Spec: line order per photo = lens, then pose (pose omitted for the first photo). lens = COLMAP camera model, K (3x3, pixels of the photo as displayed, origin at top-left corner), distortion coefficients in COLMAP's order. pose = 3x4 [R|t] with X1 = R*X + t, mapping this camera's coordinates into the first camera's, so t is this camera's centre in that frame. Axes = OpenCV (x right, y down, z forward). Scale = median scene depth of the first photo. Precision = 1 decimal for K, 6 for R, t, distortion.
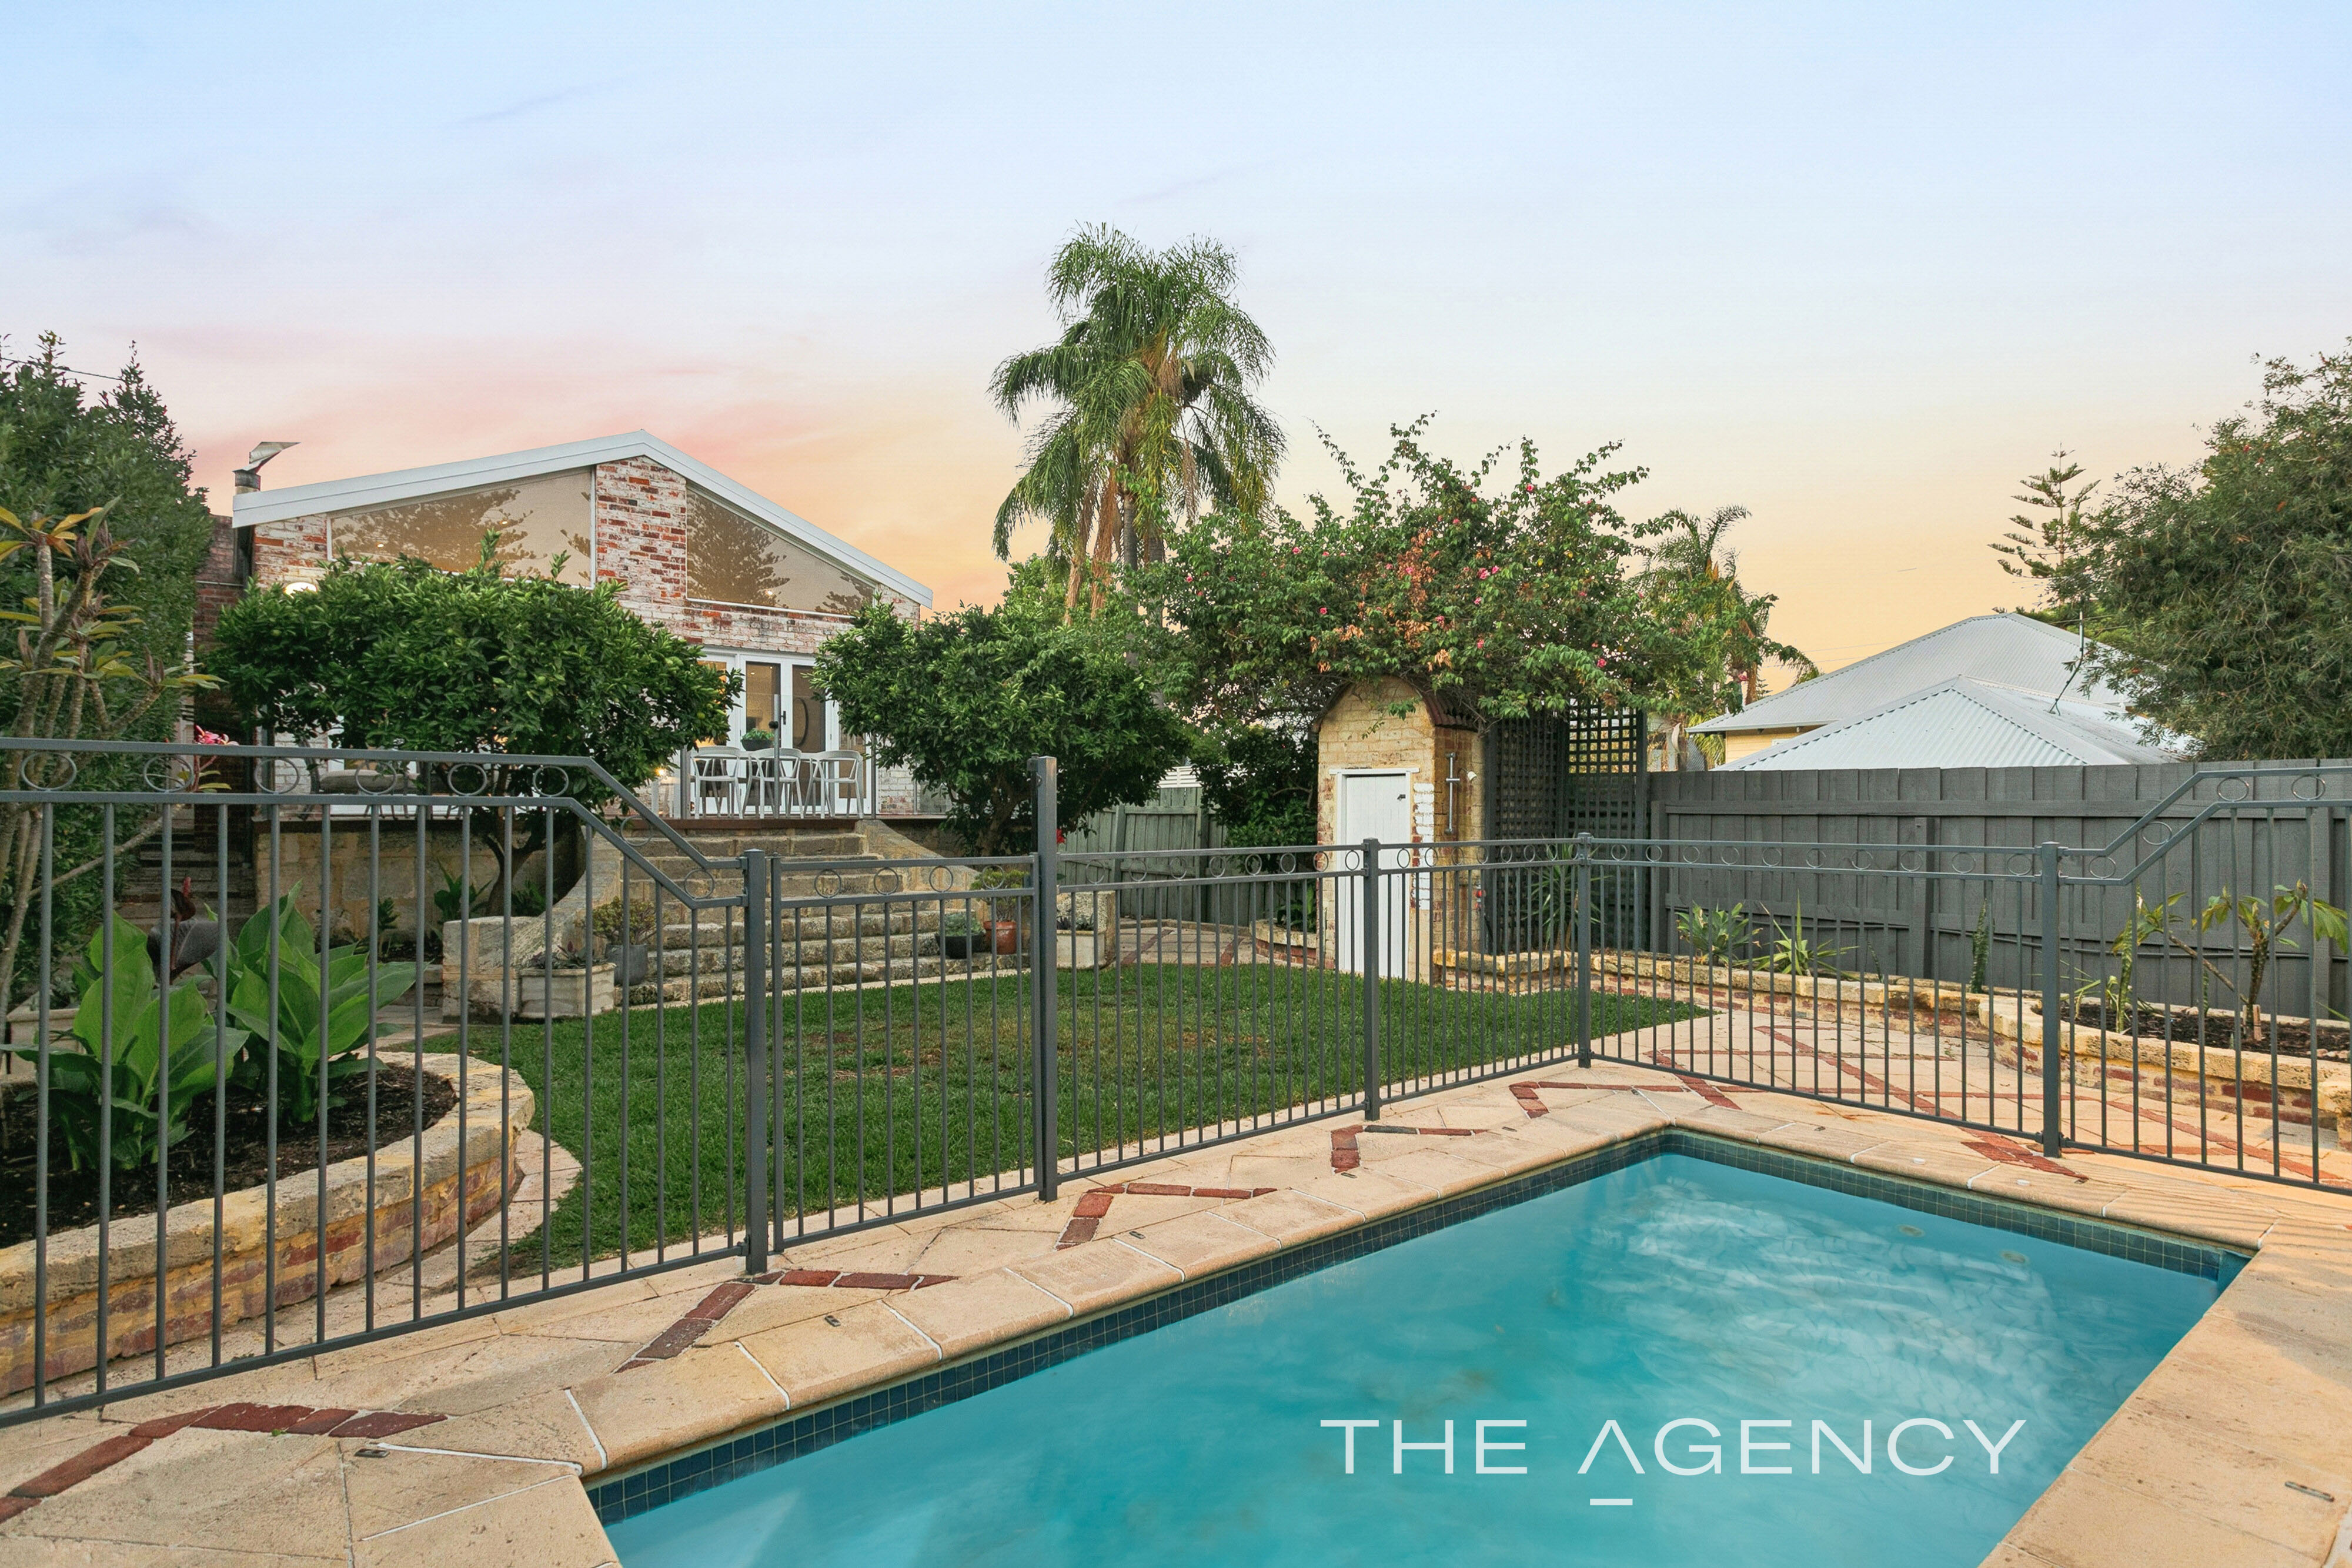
lens RADIAL K [[1187.7, 0, 1178.1], [0, 1187.7, 797.2], [0, 0, 1]] dist [0.002858, 0.001765]
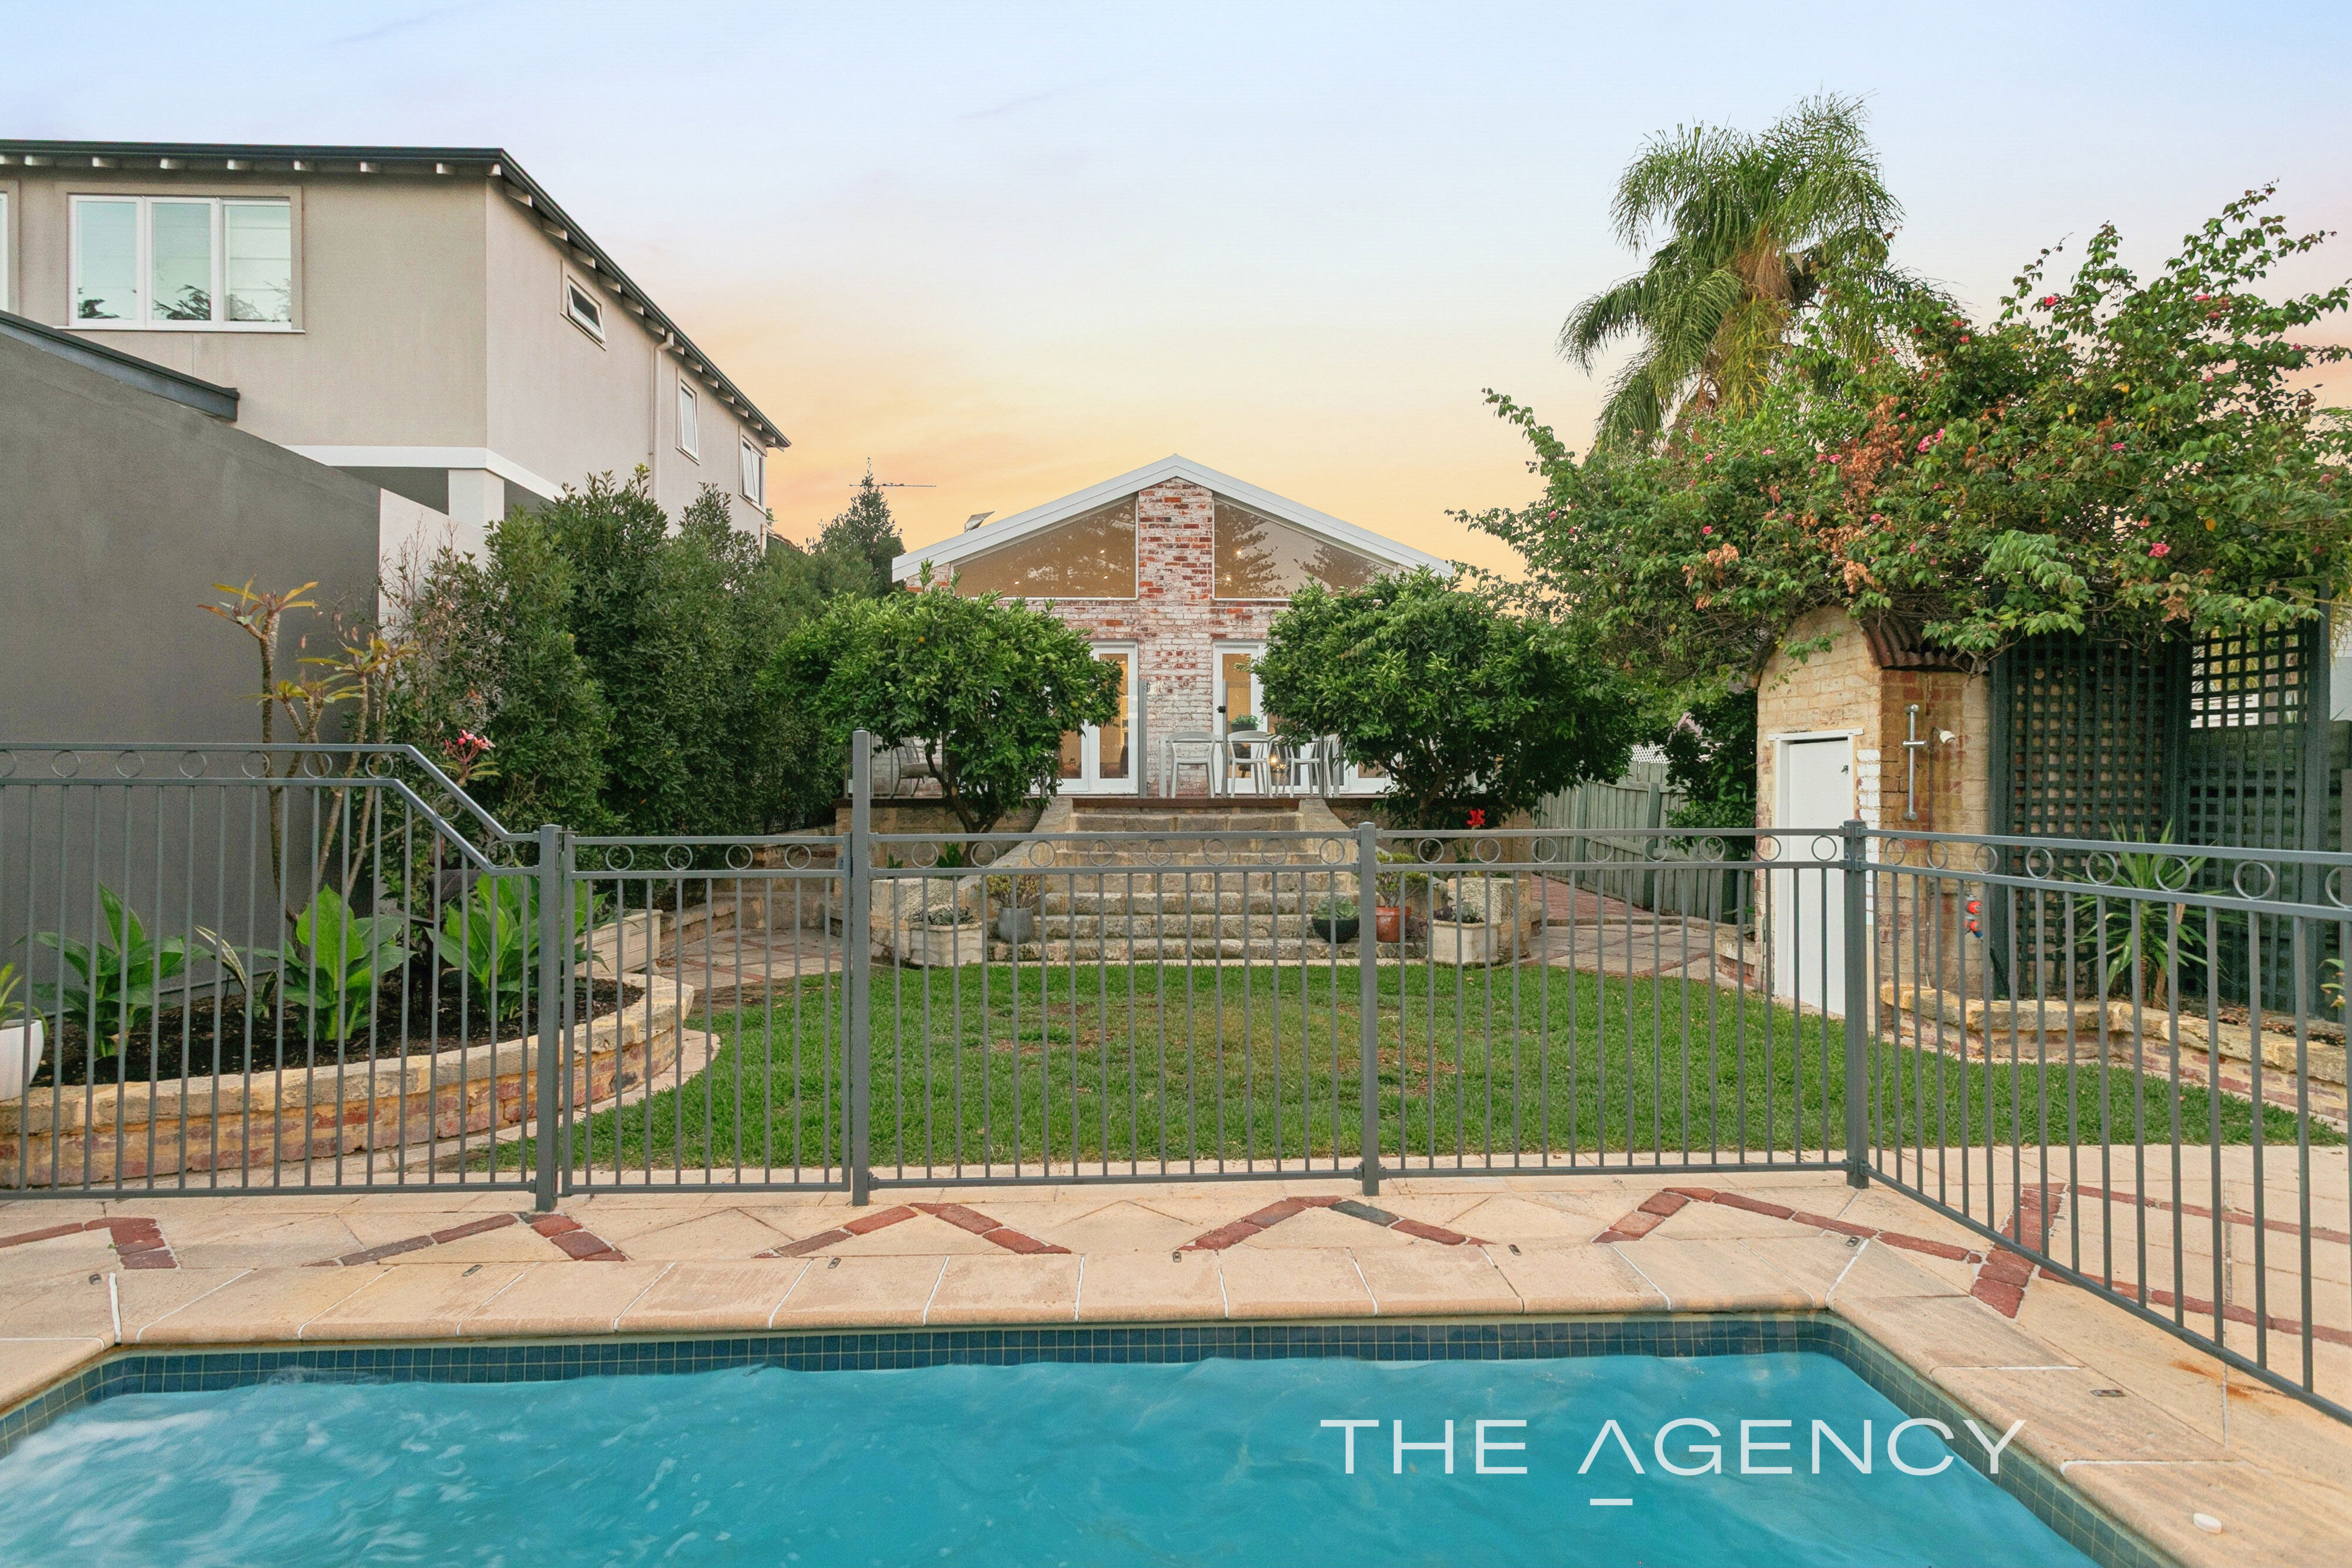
lens RADIAL K [[1135.4, 0, 1174.5], [0, 1135.4, 775.5], [0, 0, 1]] dist [0.004015, 0.000382]
pose [[0.799057, -0.010794, -0.601159, 0.284267], [0.009577, 0.999940, -0.005224, 0.003756], [0.601179, -0.001583, 0.799113, 0.195689]]
